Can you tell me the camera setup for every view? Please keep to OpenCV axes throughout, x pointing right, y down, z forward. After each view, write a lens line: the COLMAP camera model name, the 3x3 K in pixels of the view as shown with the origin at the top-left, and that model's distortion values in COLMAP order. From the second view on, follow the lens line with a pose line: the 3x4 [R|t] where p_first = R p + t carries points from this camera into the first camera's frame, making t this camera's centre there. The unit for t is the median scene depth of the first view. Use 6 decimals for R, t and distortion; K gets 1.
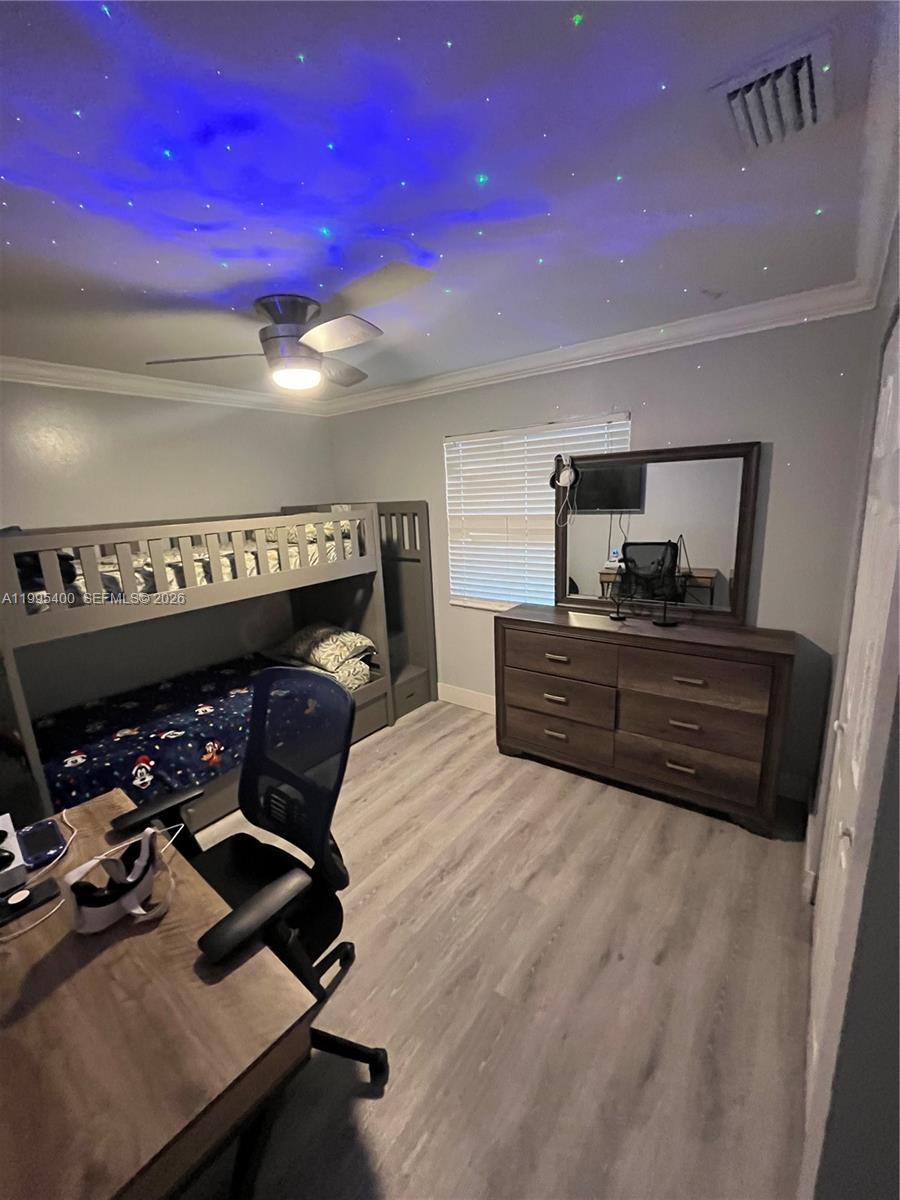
lens RADIAL K [[487.3, 0, 451.1], [0, 487.3, 600.2], [0, 0, 1]] dist [-0.006923, 0.000134]
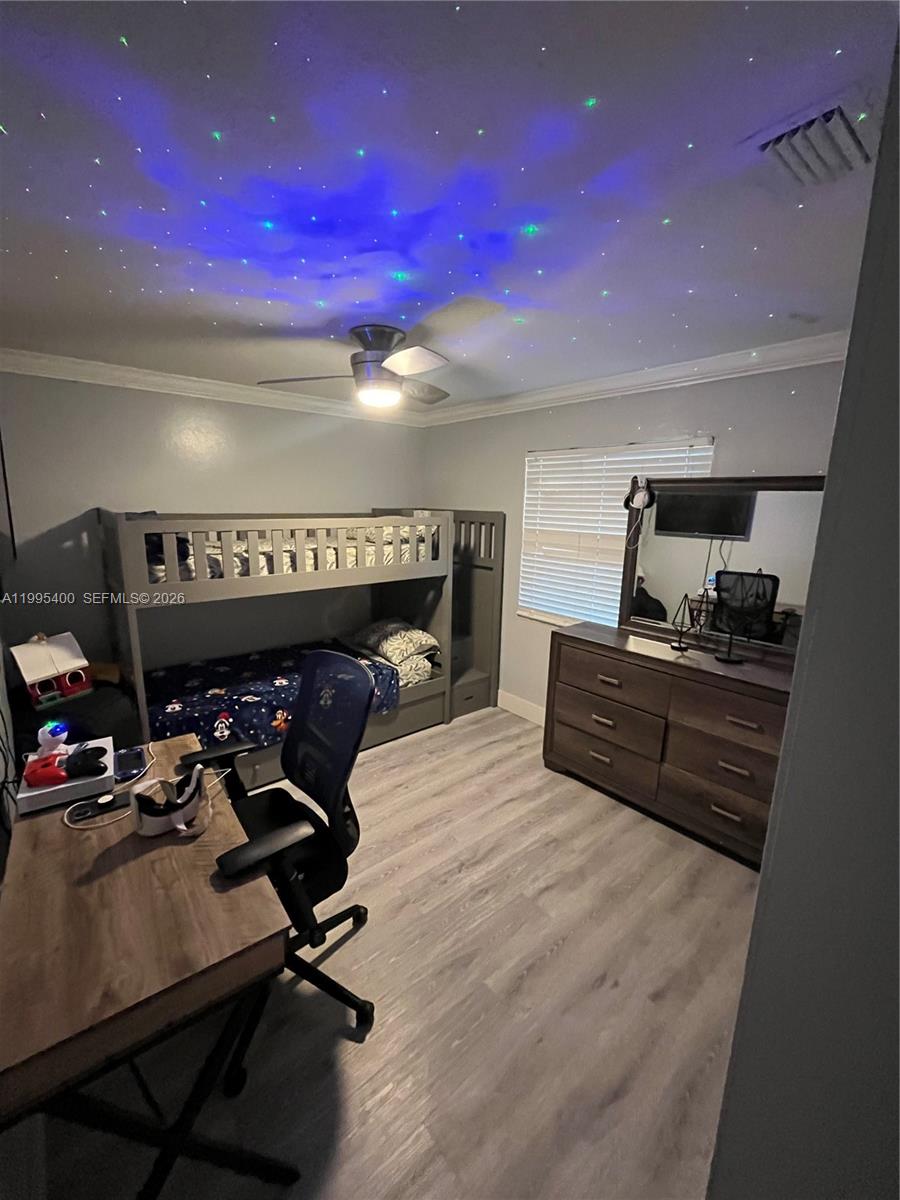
lens RADIAL K [[487.3, 0, 445.8], [0, 487.3, 600.6], [0, 0, 1]] dist [-0.006923, 0.000134]
pose [[0.973027, 0.107031, -0.204360, 0.096288], [-0.109505, 0.993986, -0.000802, -0.006471], [0.203045, 0.023159, 0.978896, -0.047867]]
